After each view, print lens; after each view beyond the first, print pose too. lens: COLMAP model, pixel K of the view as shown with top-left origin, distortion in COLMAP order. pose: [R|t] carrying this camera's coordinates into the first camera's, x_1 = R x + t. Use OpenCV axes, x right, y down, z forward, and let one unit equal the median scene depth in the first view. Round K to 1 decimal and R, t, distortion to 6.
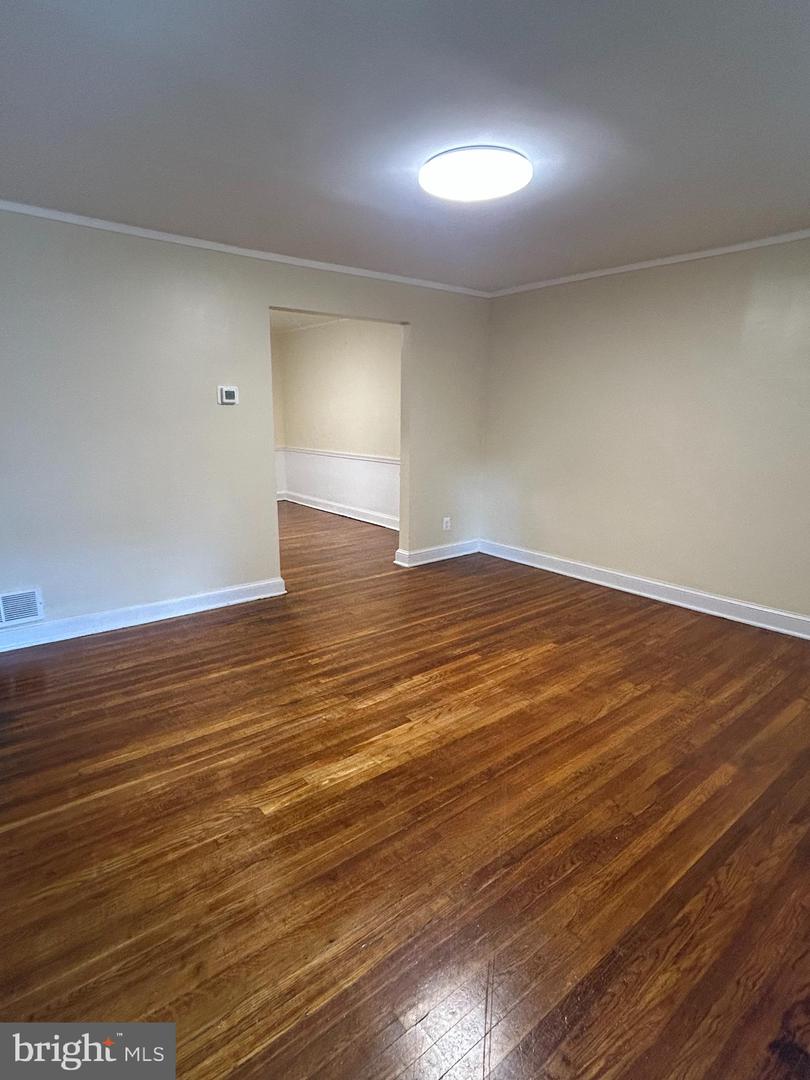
lens RADIAL K [[578.6, 0, 405.0], [0, 578.6, 540.0], [0, 0, 1]] dist [-0.001267, -0.000411]
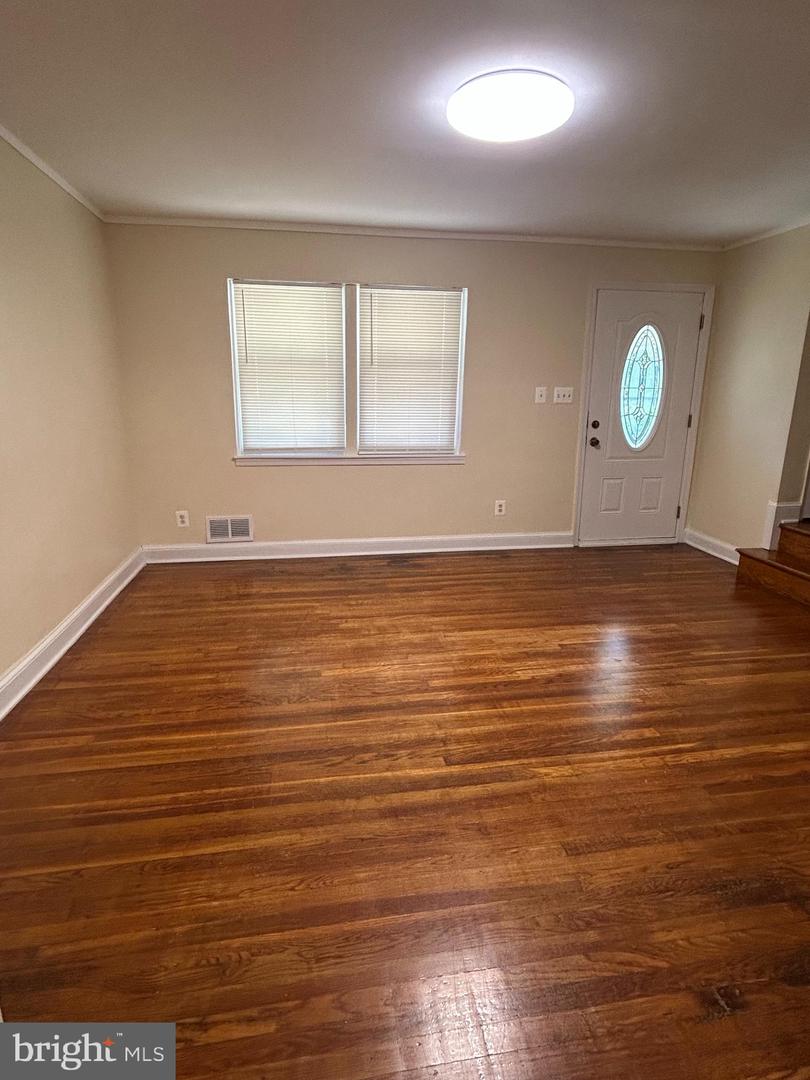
lens RADIAL K [[578.6, 0, 405.0], [0, 578.6, 540.0], [0, 0, 1]] dist [-0.001267, -0.000411]
pose [[-0.869212, -0.135698, 0.475454, -0.209812], [0.093681, 0.898985, 0.427843, -0.345882], [-0.485483, 0.416428, -0.768696, 1.665287]]
